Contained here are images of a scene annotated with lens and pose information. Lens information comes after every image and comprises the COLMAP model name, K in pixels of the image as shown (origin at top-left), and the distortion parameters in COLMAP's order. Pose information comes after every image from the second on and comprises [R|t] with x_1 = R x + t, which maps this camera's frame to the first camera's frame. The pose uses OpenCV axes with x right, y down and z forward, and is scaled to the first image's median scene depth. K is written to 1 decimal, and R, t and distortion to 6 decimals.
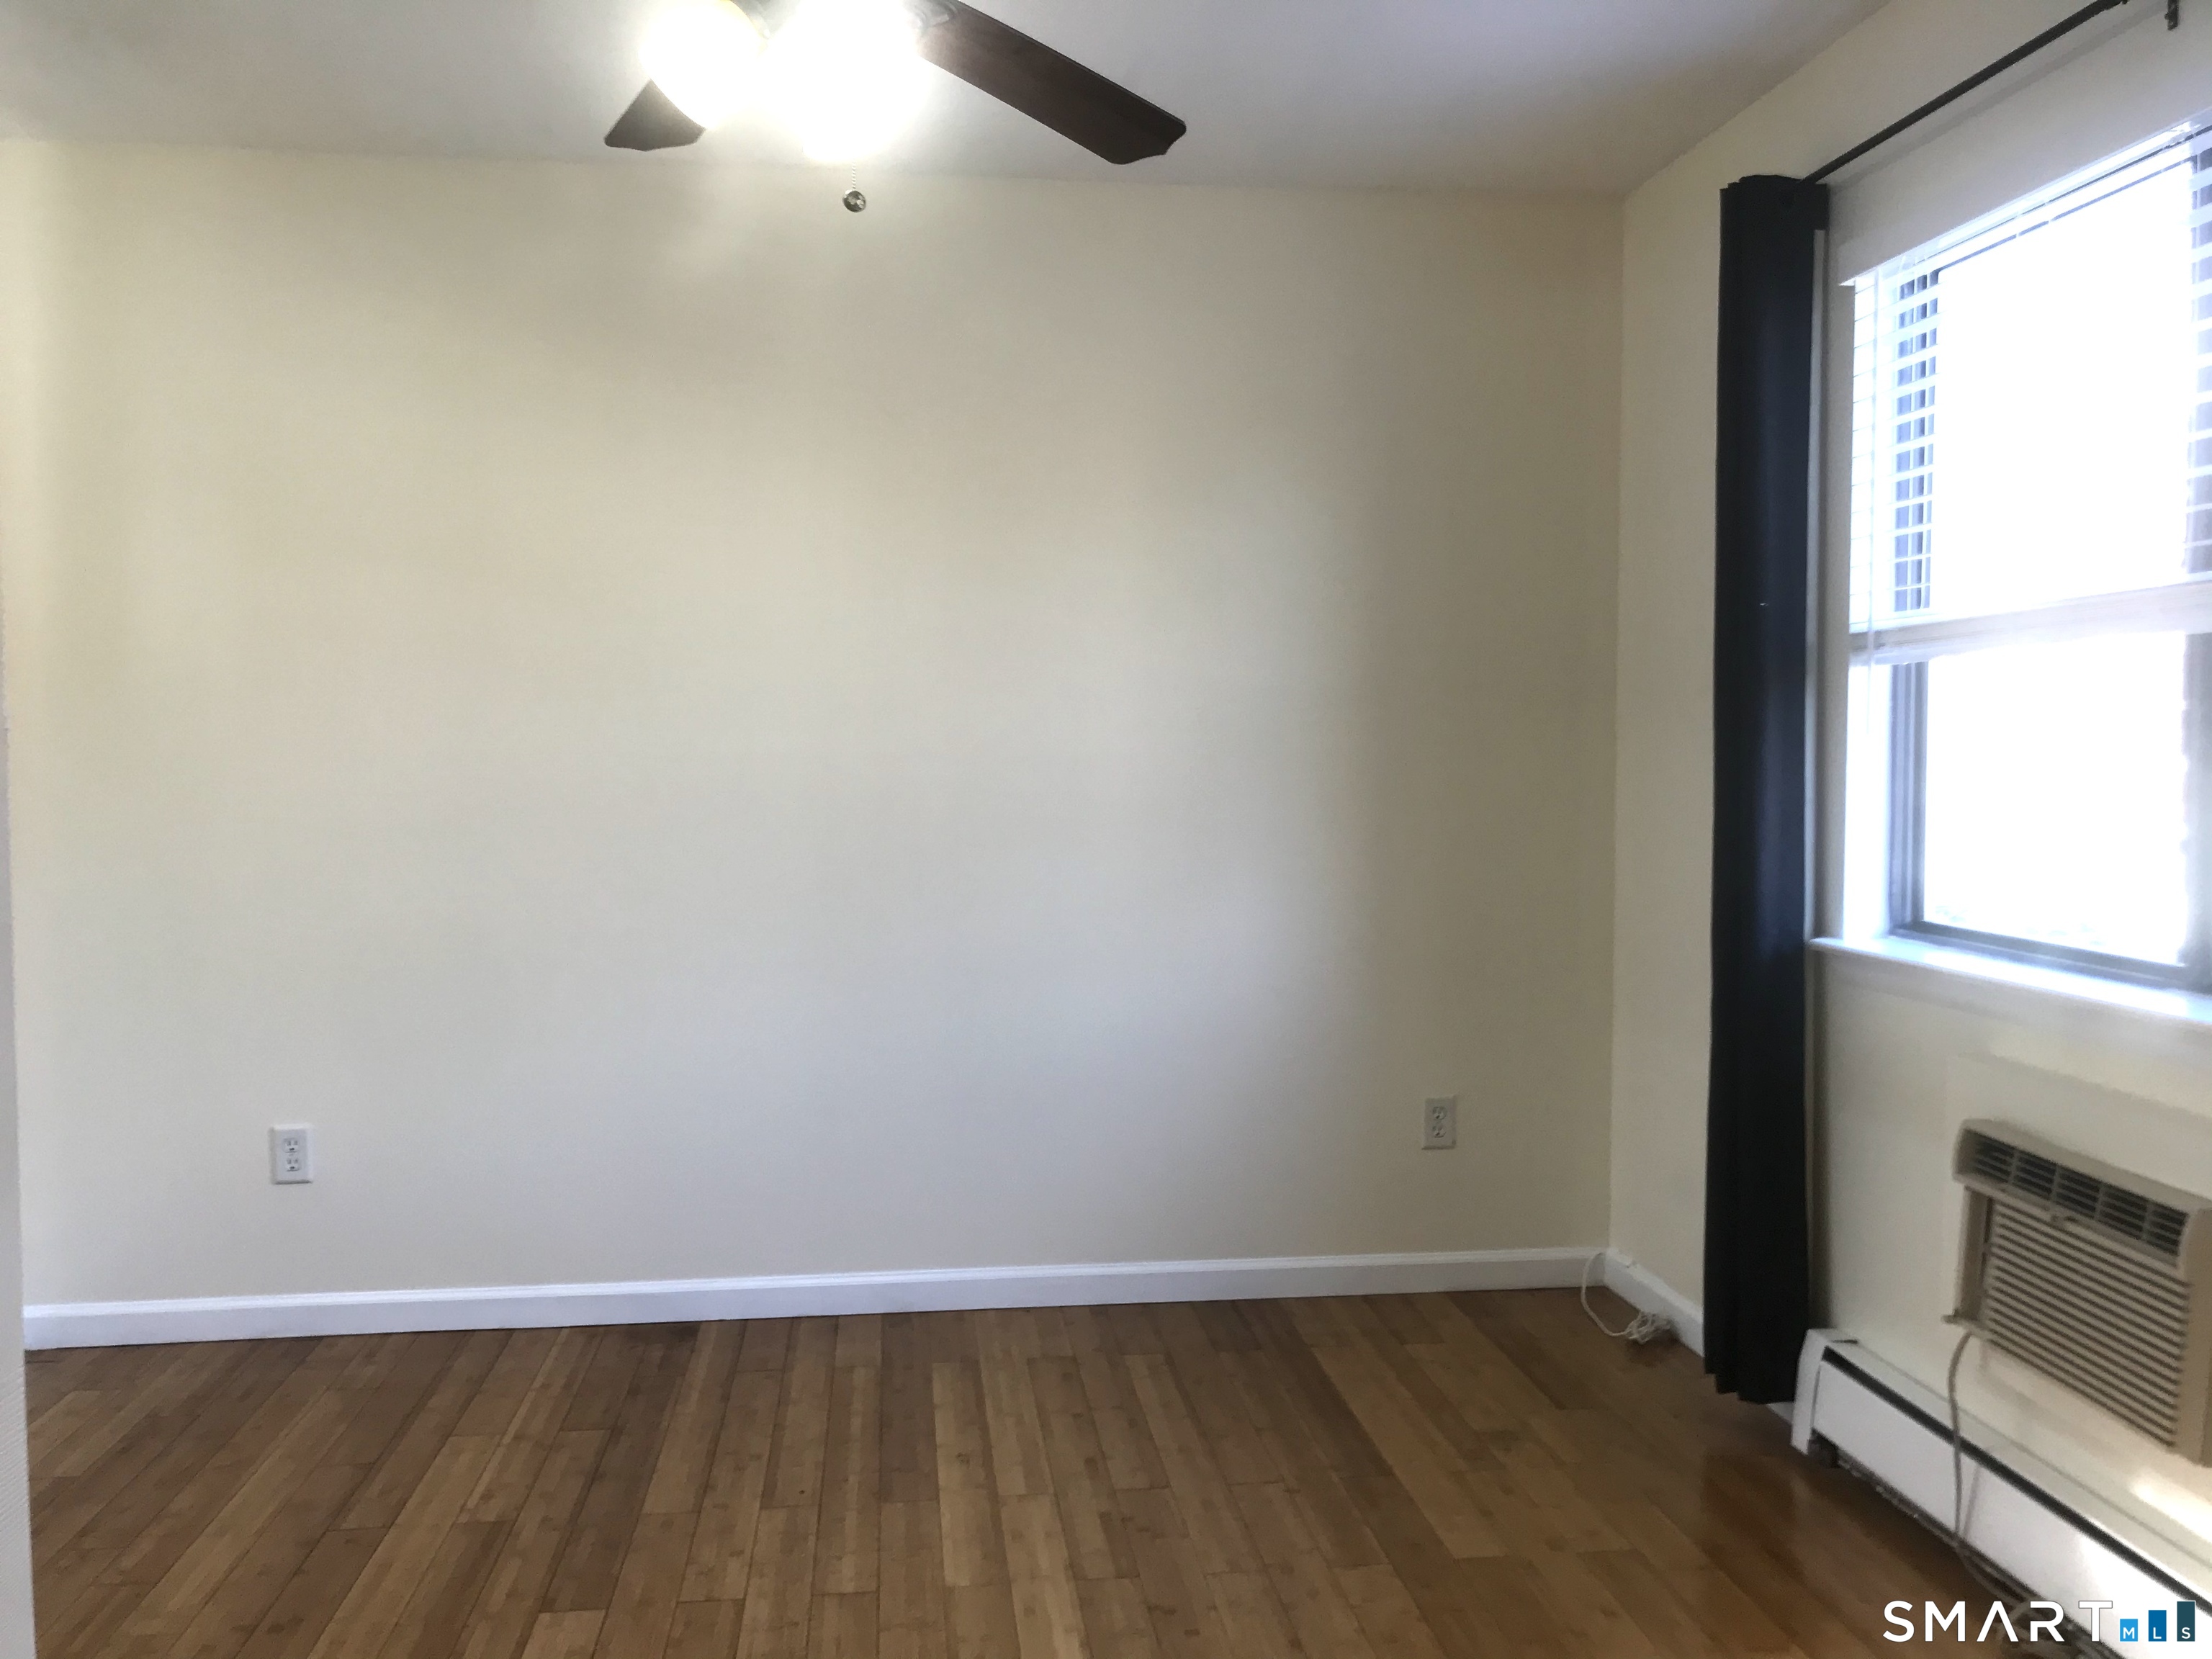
lens RADIAL K [[1826.1, 0, 1106.0], [0, 1826.1, 829.5], [0, 0, 1]] dist [0.025682, -0.006044]
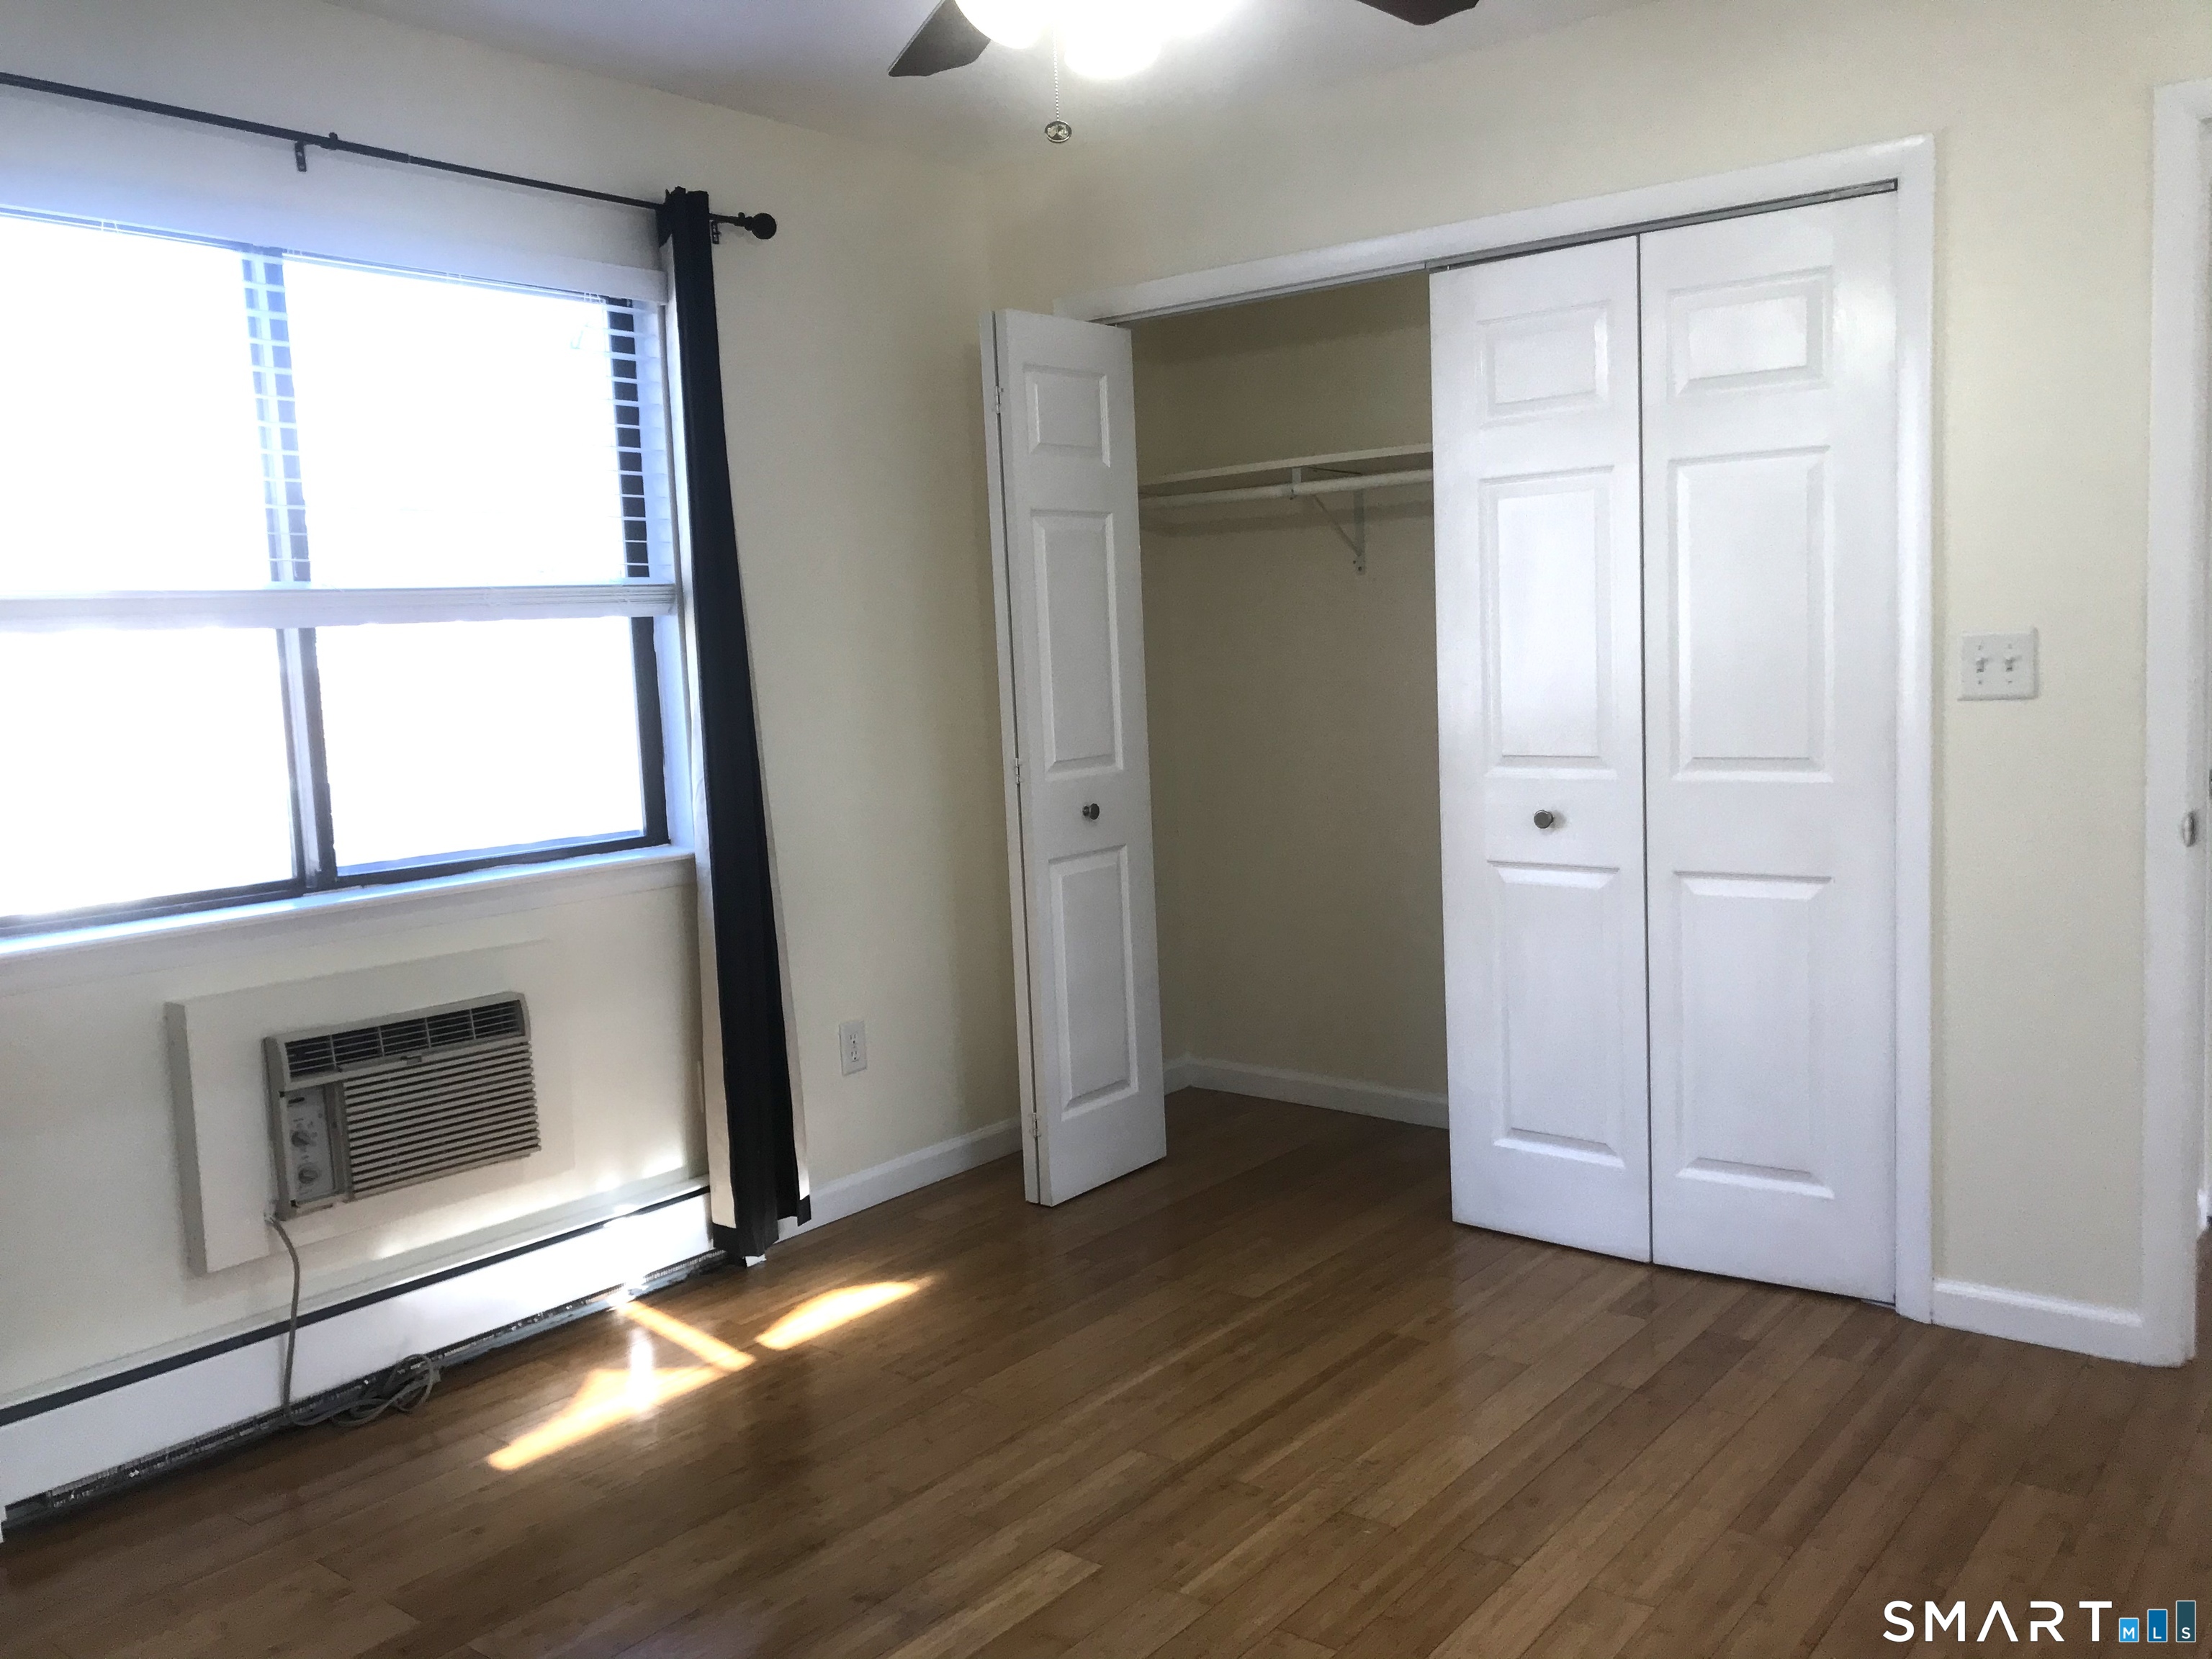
lens RADIAL K [[1808.8, 0, 1062.0], [0, 1808.8, 820.8], [0, 0, 1]] dist [-0.006253, 0.049303]
pose [[-0.699324, -0.040745, 0.713643, -0.584520], [0.080140, 0.987610, 0.134919, -0.078923], [-0.710299, 0.151543, -0.687394, 1.197348]]
